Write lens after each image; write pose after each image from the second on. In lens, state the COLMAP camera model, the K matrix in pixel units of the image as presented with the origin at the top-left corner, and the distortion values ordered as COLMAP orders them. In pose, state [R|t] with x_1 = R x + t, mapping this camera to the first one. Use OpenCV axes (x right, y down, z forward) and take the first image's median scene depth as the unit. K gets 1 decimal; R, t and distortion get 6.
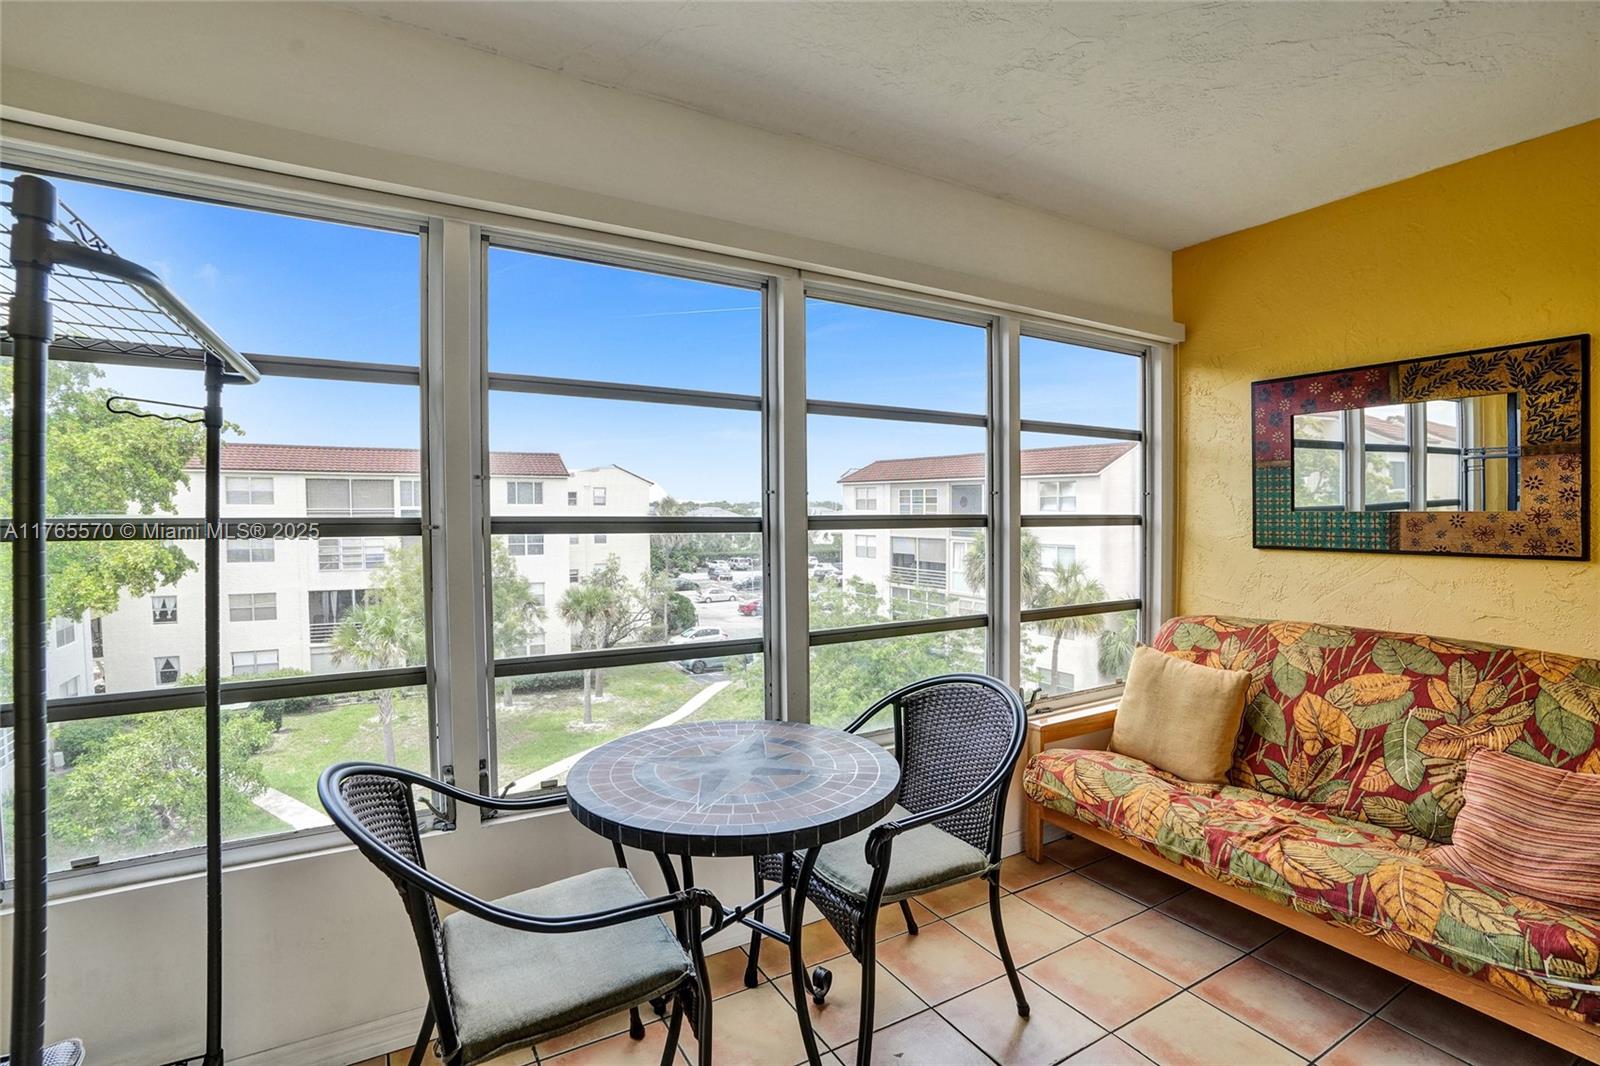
lens RADIAL K [[750.6, 0, 802.5], [0, 750.6, 511.5], [0, 0, 1]] dist [-0.051594, 0.019284]
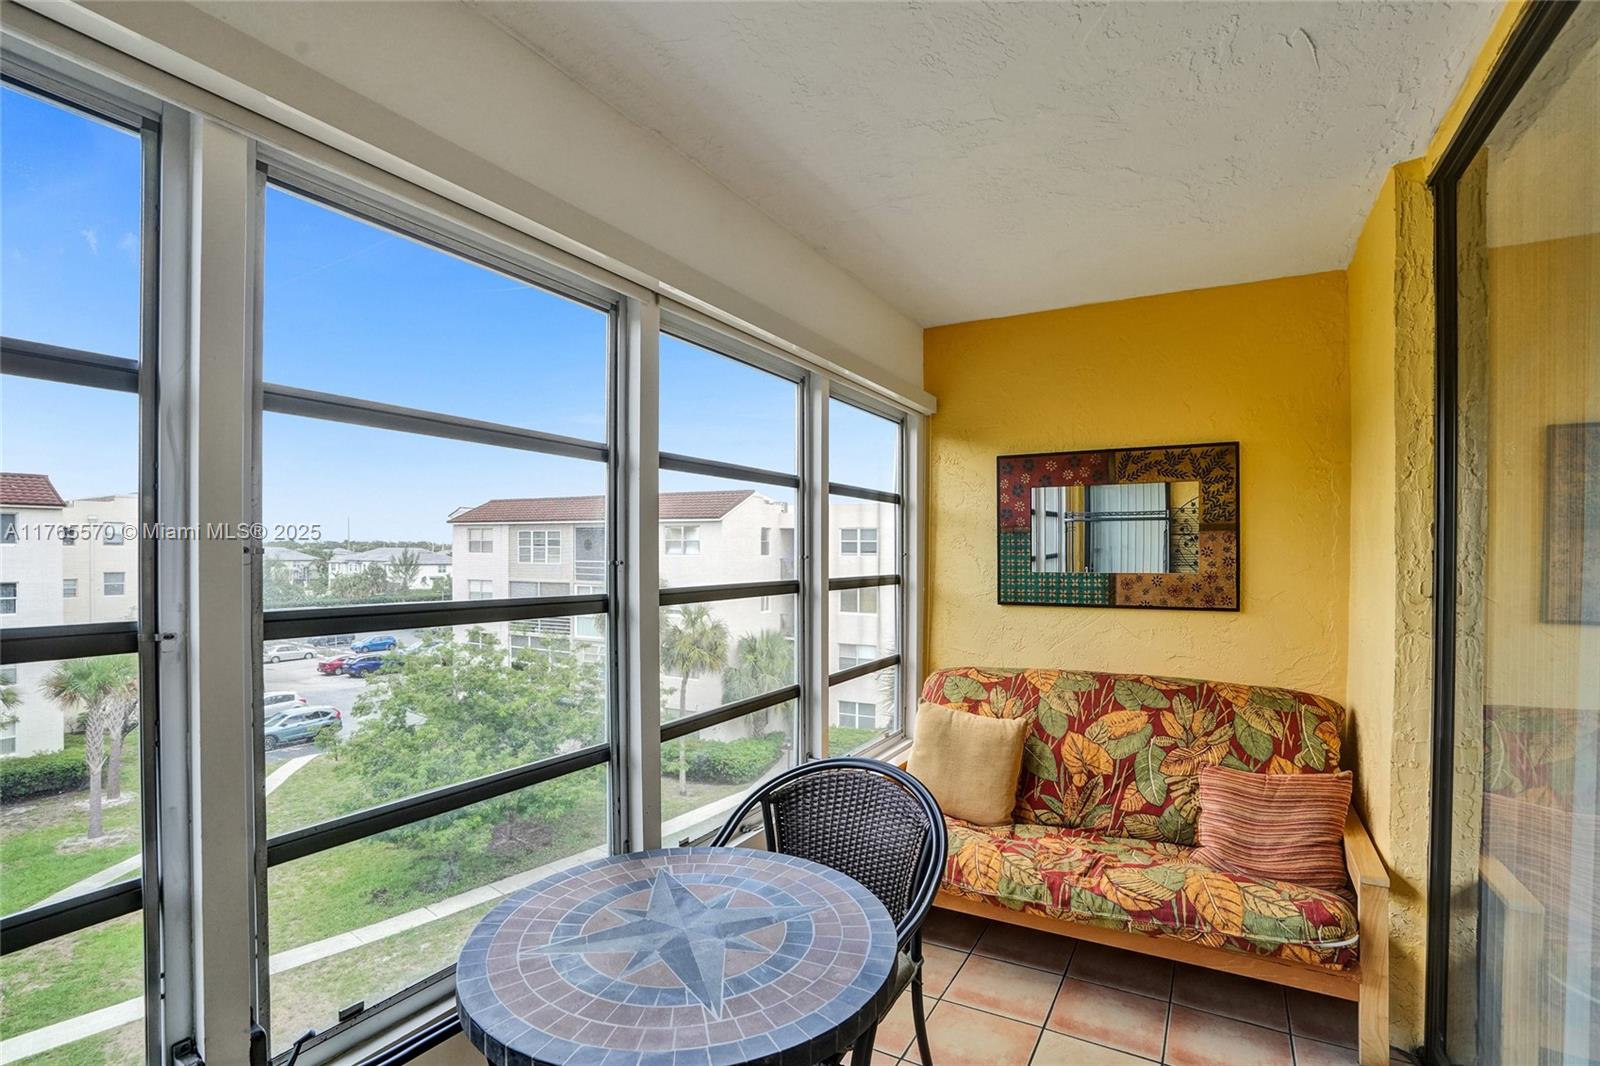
lens RADIAL K [[750.9, 0, 802.2], [0, 750.9, 545.3], [0, 0, 1]] dist [-0.075697, 0.031958]
pose [[0.871902, 0.005811, 0.489646, -0.261372], [-0.000947, 0.999948, -0.010181, -0.035850], [-0.489679, 0.008413, 0.871862, 0.199036]]
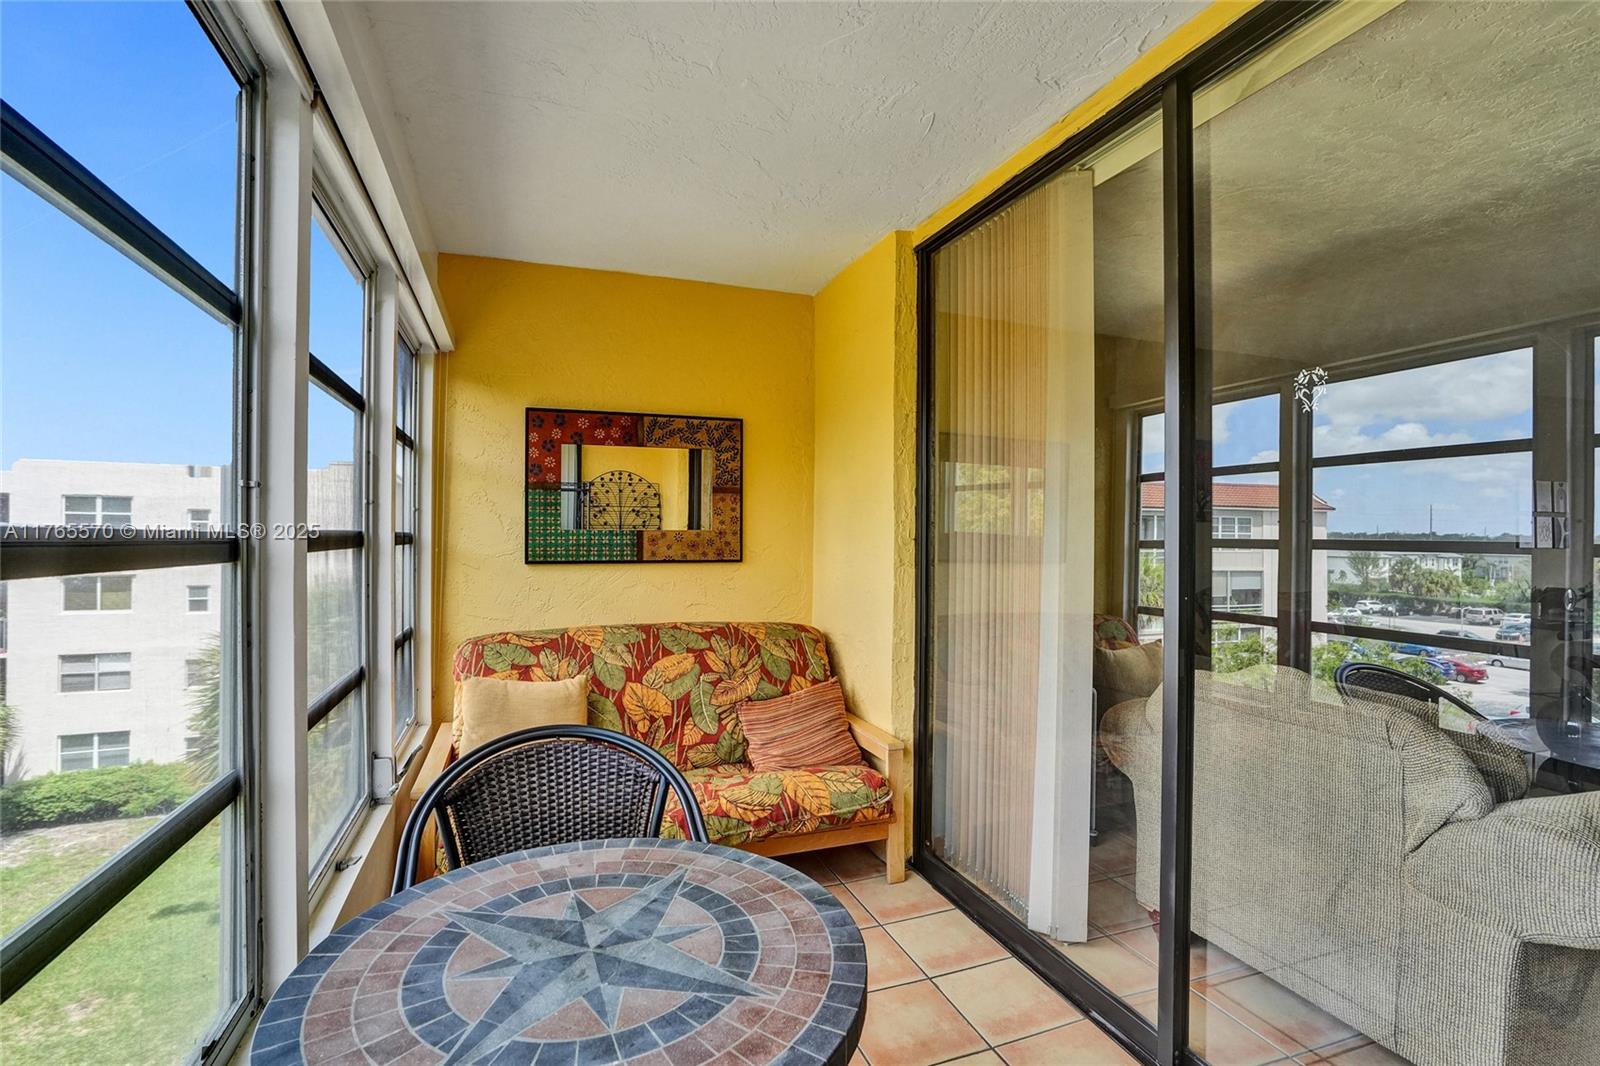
lens RADIAL K [[748.5, 0, 794.1], [0, 748.5, 529.5], [0, 0, 1]] dist [-0.069713, 0.029532]
pose [[0.190274, 0.007119, 0.981705, -0.460811], [-0.003524, 0.999972, -0.006568, 0.007067], [-0.981725, -0.002210, 0.190294, 0.534572]]
